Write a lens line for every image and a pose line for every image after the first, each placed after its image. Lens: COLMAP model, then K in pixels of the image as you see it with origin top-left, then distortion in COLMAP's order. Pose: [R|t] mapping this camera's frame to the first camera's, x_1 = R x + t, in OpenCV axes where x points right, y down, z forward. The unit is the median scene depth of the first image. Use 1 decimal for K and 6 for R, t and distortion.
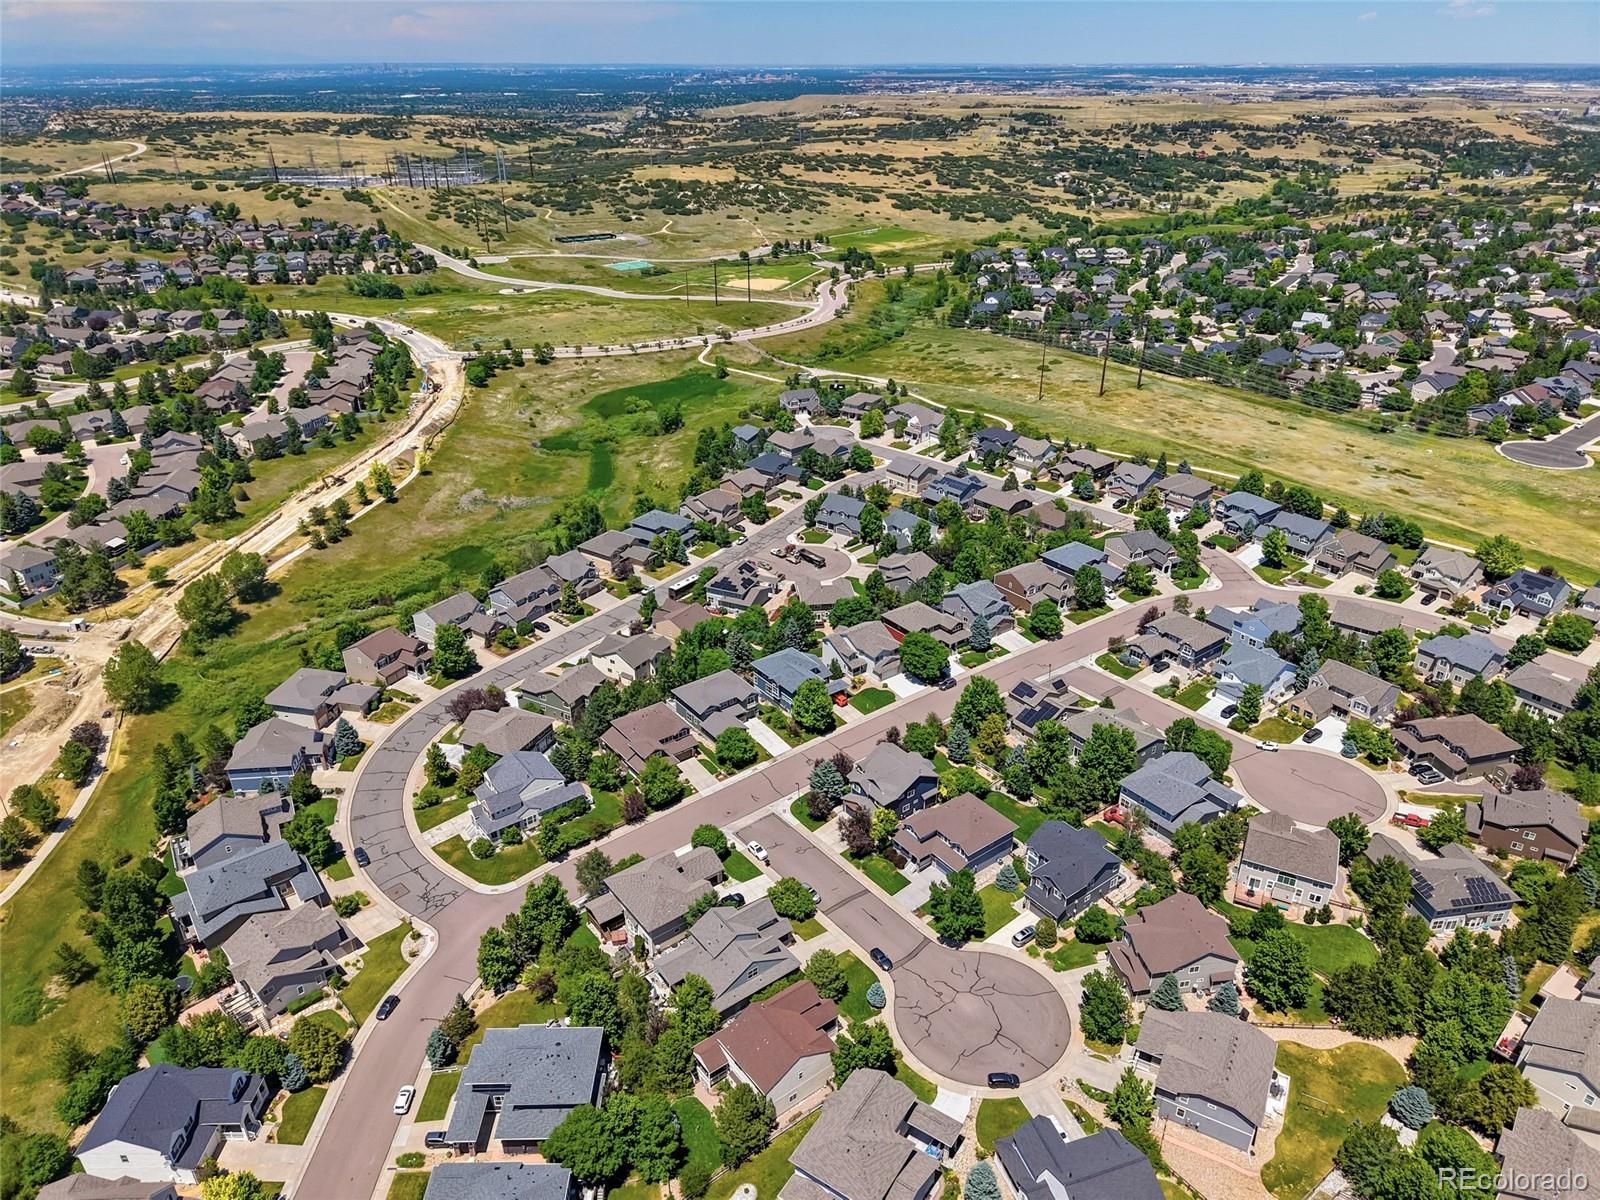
lens RADIAL K [[1085.9, 0, 801.4], [0, 1085.9, 599.1], [0, 0, 1]] dist [0.026839, -0.030185]
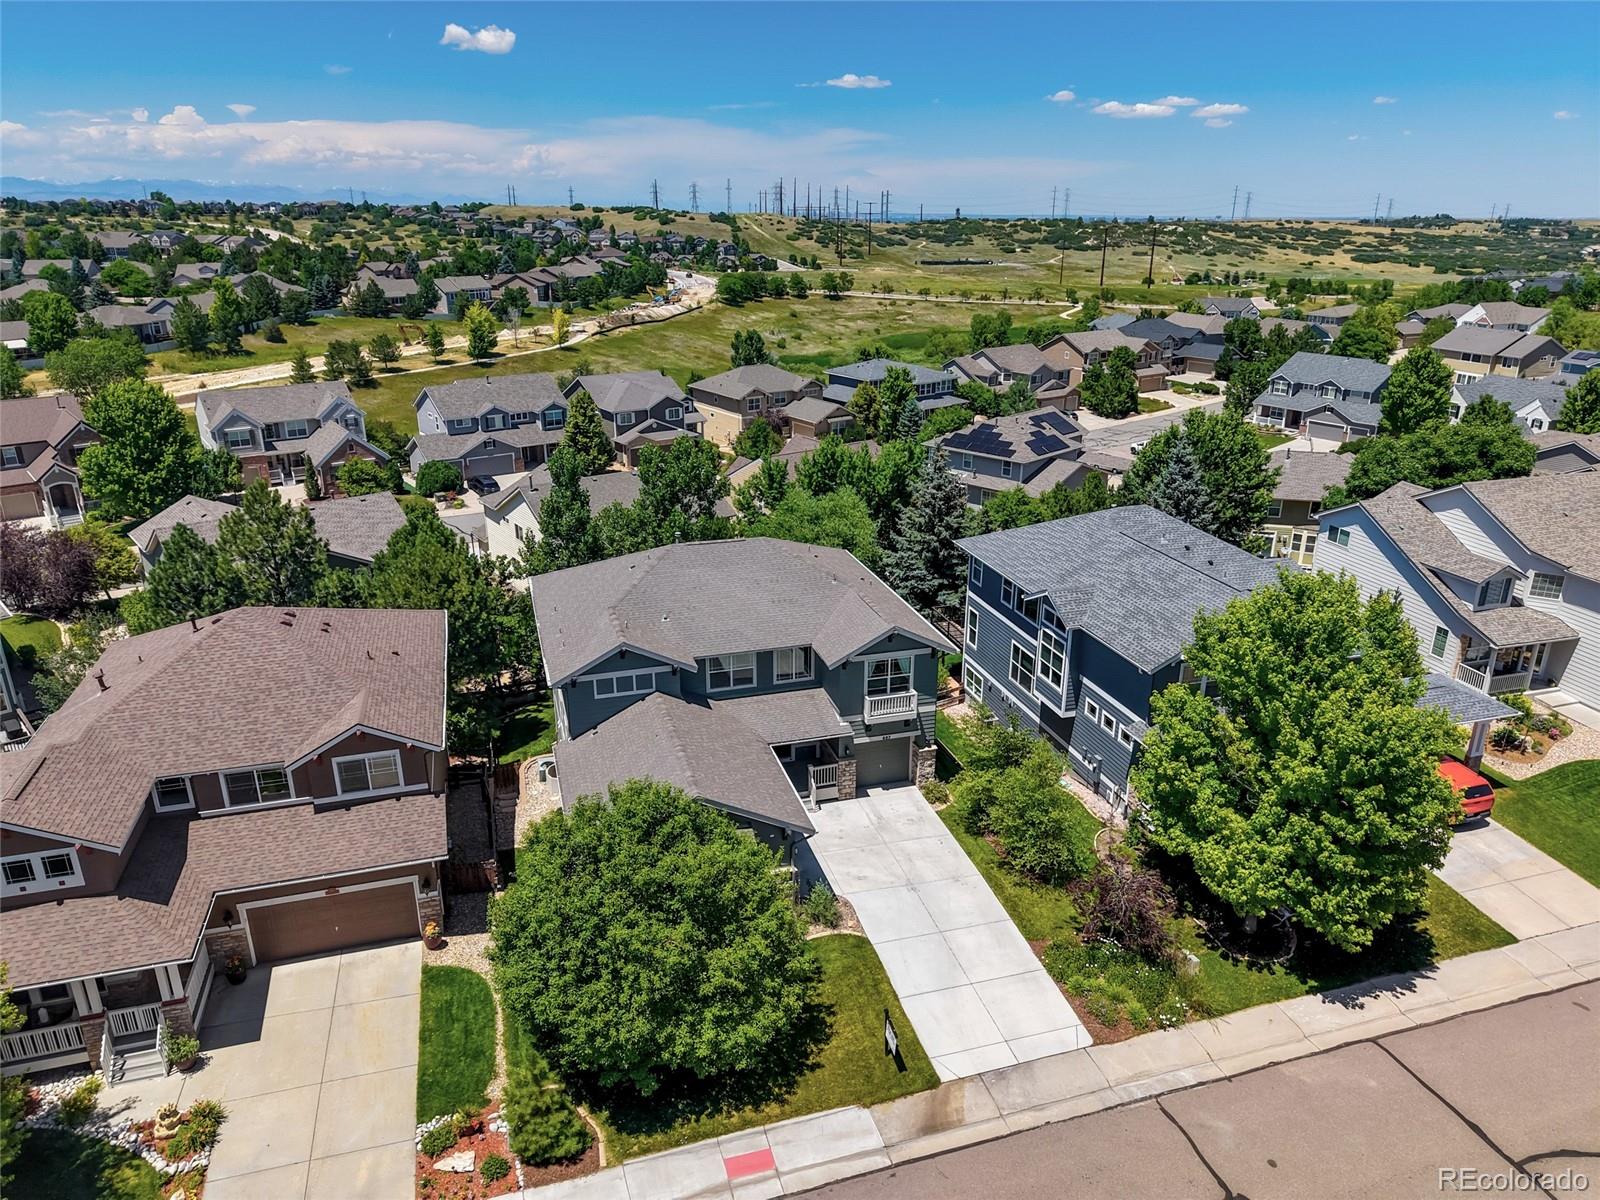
lens RADIAL K [[1085.9, 0, 798.6], [0, 1085.9, 602.8], [0, 0, 1]] dist [0.026839, -0.030185]
pose [[0.936228, 0.128268, -0.327145, -0.005146], [-0.165217, 0.982354, -0.087657, 0.092406], [0.310129, 0.136117, 0.940900, 0.776883]]
